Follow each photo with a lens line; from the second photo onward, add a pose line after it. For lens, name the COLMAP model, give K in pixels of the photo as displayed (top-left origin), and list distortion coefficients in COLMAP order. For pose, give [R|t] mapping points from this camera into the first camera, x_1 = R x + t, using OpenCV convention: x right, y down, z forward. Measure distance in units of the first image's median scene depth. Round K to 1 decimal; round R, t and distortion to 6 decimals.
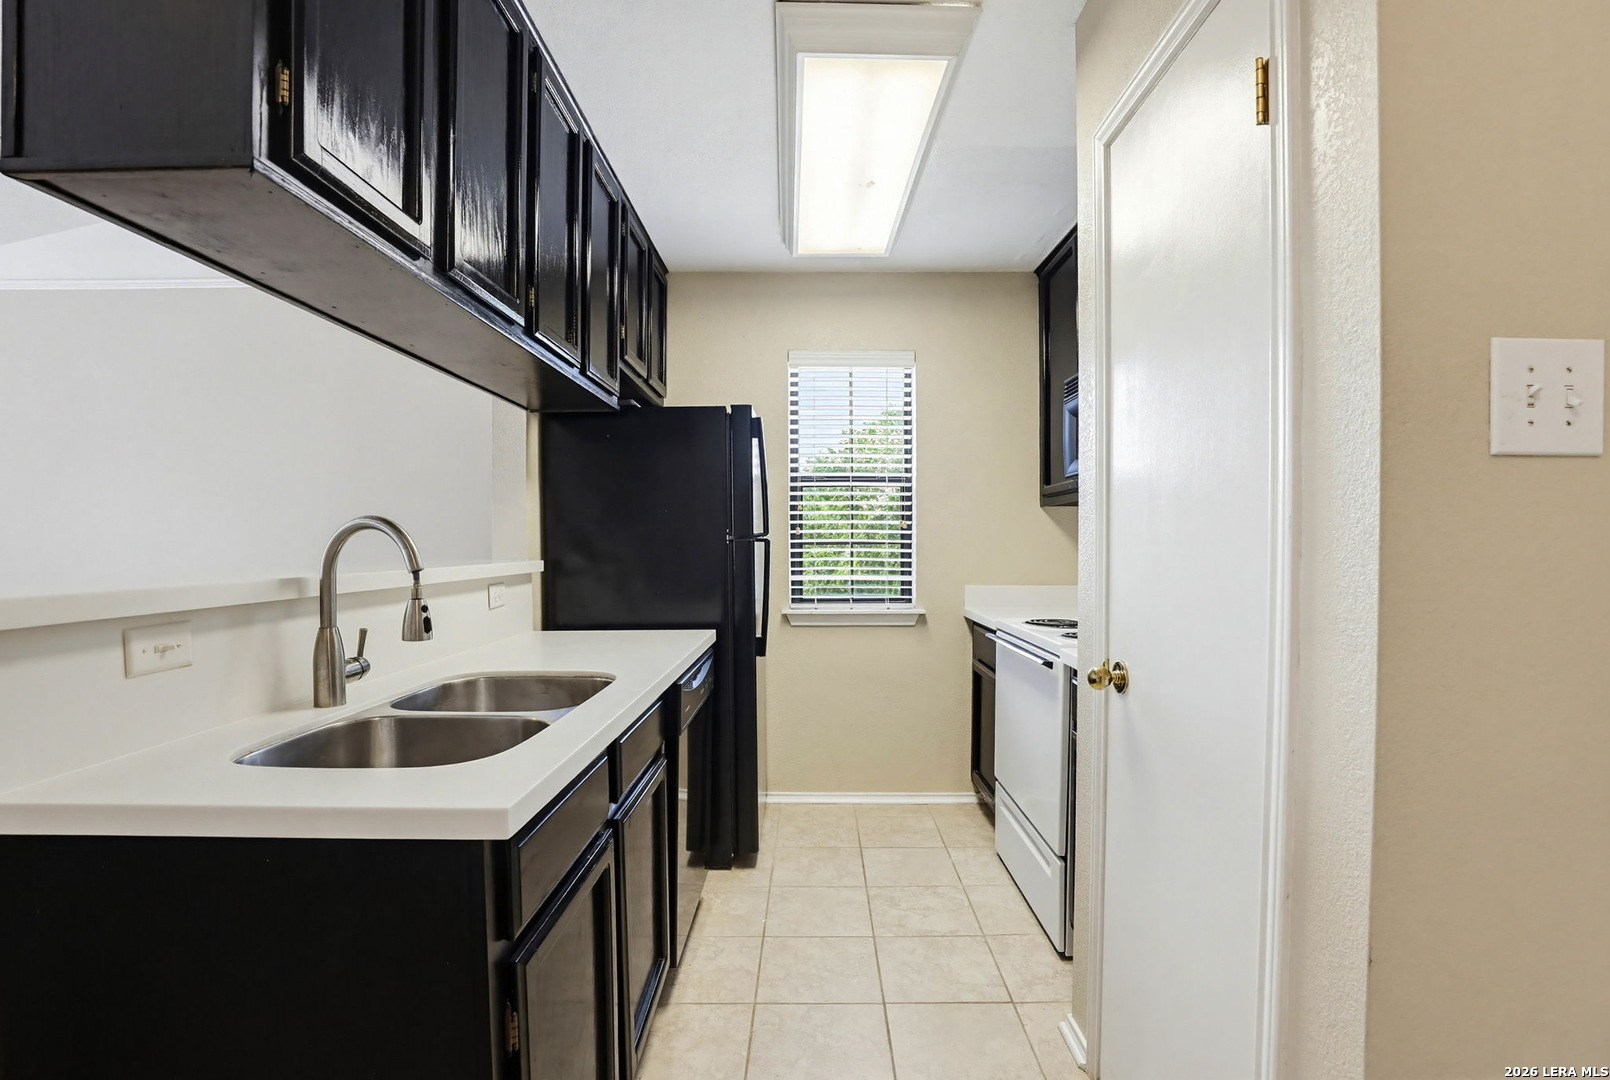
lens RADIAL K [[749.1, 0, 797.5], [0, 749.1, 560.6], [0, 0, 1]] dist [-0.034584, 0.010309]
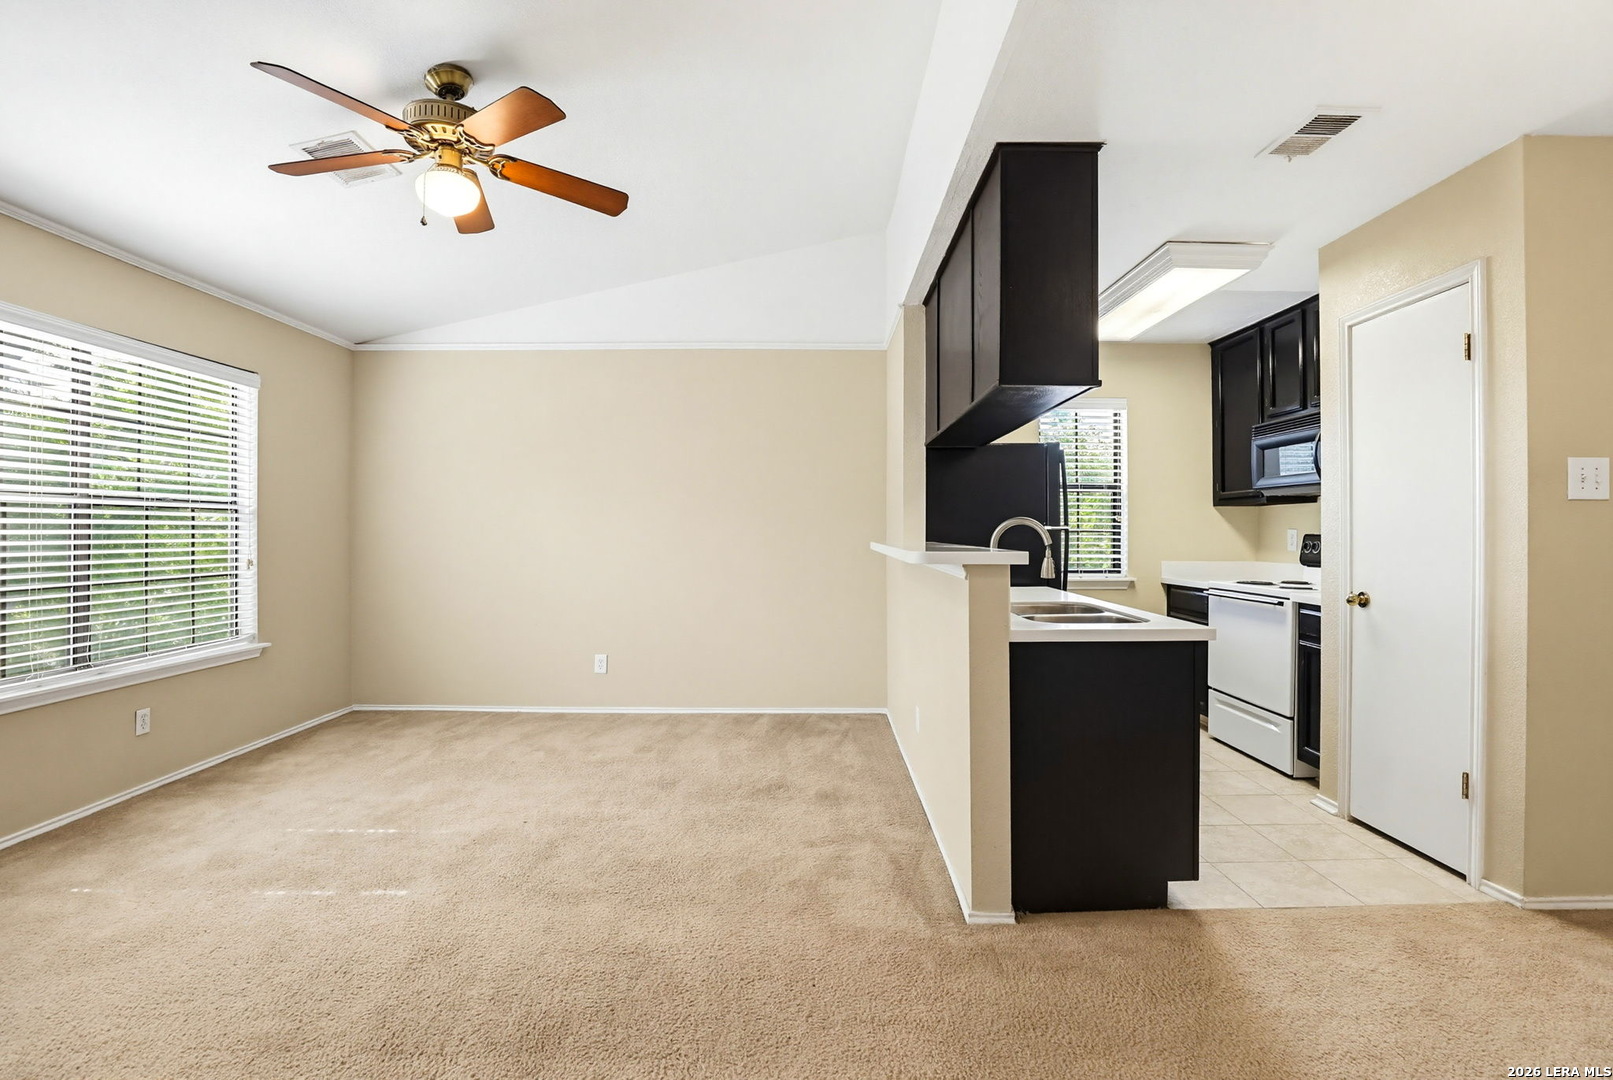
lens RADIAL K [[750.5, 0, 799.0], [0, 750.5, 529.5], [0, 0, 1]] dist [-0.034584, 0.010309]
pose [[0.999907, 0.002614, 0.013359, -0.564843], [-0.002275, 0.999677, -0.025331, 0.011386], [-0.013421, 0.025298, 0.999590, -0.485556]]
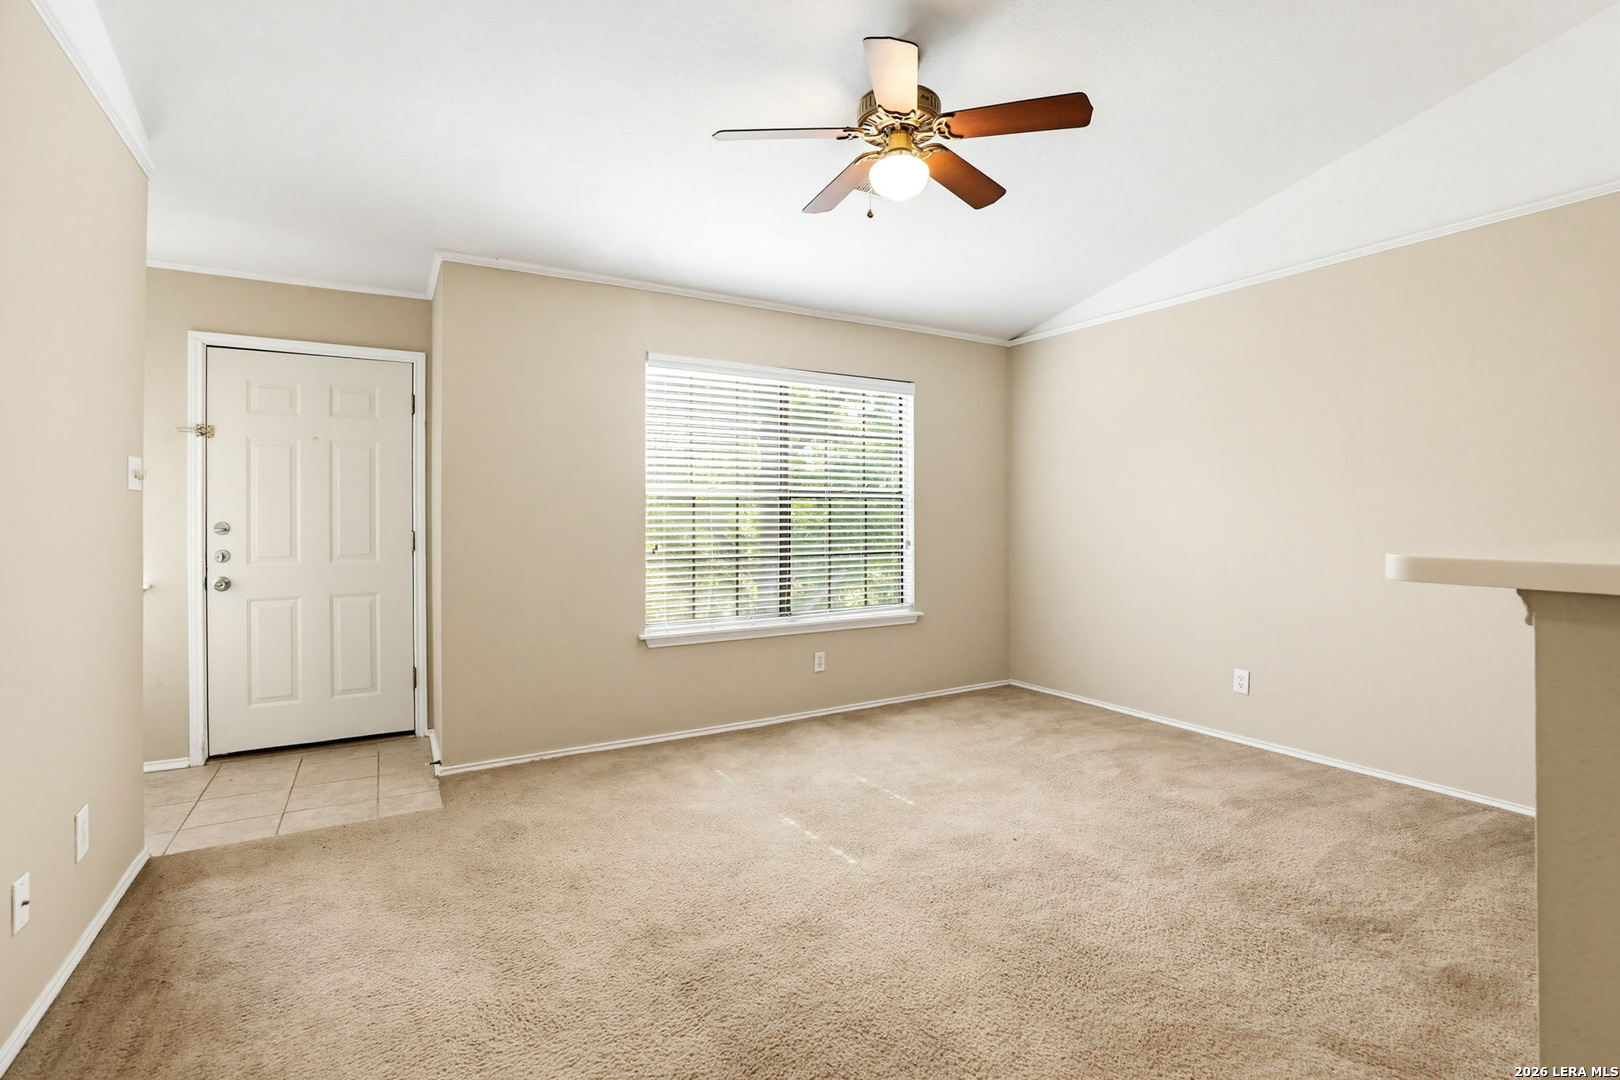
lens RADIAL K [[753.8, 0, 828.9], [0, 753.8, 510.0], [0, 0, 1]] dist [-0.034584, 0.010309]
pose [[0.539632, -0.007029, -0.841871, -0.272084], [-0.017561, 0.999654, -0.019603, 0.004347], [0.841718, 0.025362, 0.539322, -0.151793]]
